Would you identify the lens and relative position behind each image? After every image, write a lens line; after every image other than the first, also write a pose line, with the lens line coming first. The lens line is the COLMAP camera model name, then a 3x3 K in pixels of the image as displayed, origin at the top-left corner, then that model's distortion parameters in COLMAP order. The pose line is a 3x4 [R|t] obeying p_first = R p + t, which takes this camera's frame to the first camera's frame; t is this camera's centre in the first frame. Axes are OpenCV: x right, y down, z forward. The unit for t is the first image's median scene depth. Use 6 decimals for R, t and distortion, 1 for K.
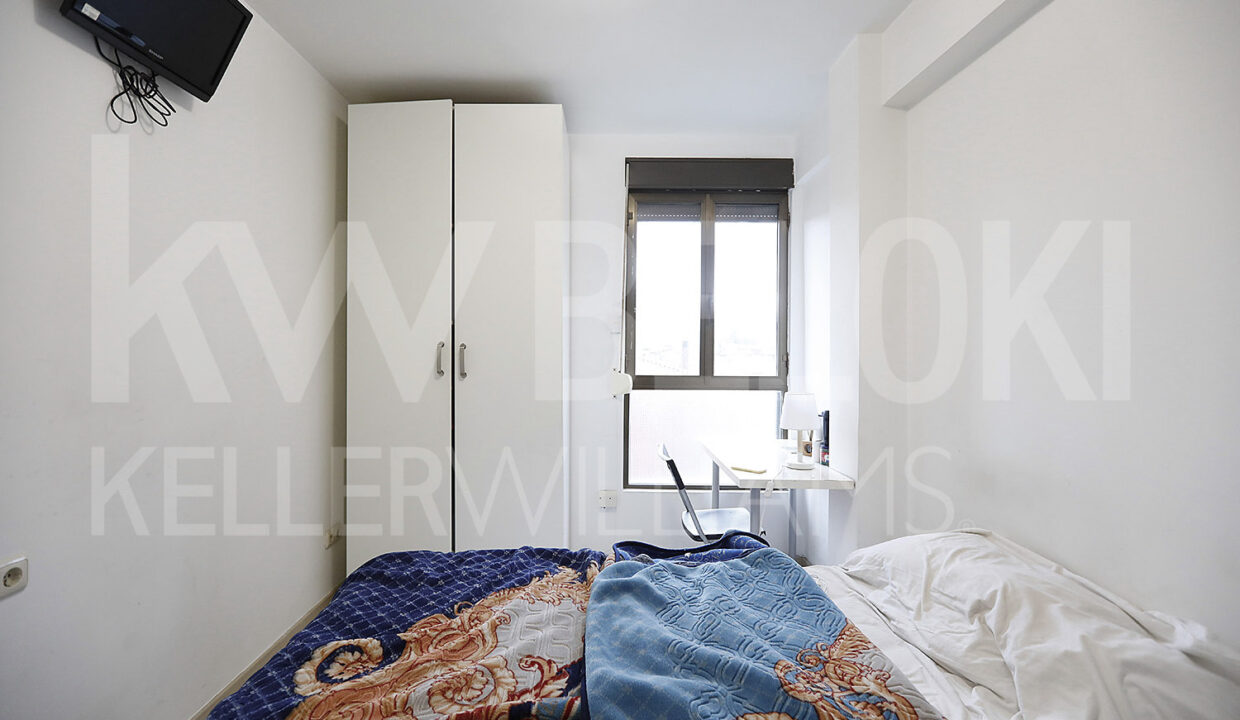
lens RADIAL K [[568.8, 0, 632.1], [0, 568.8, 355.2], [0, 0, 1]] dist [-0.001662, 0.002098]
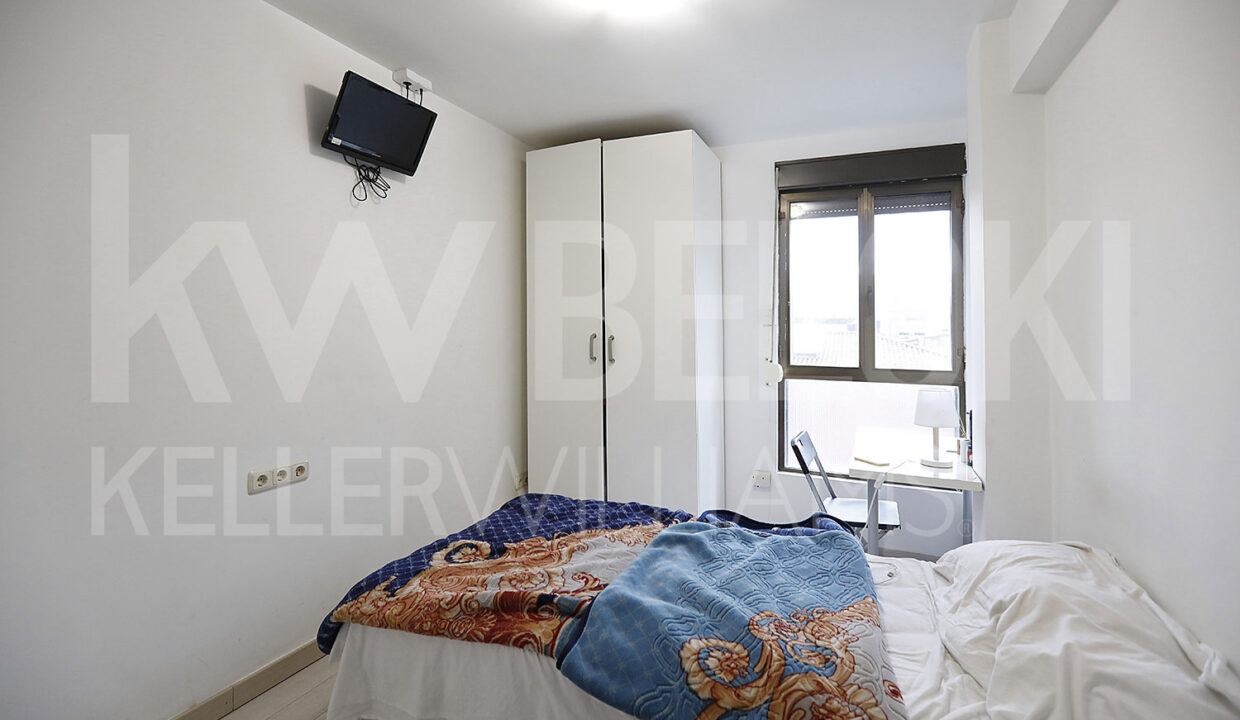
lens RADIAL K [[568.8, 0, 669.7], [0, 568.8, 348.4], [0, 0, 1]] dist [-0.001662, 0.002098]
pose [[0.934357, 0.024164, -0.355518, 0.383918], [-0.018298, 0.999635, 0.019853, -0.028819], [0.355868, -0.012044, 0.934459, -0.149278]]
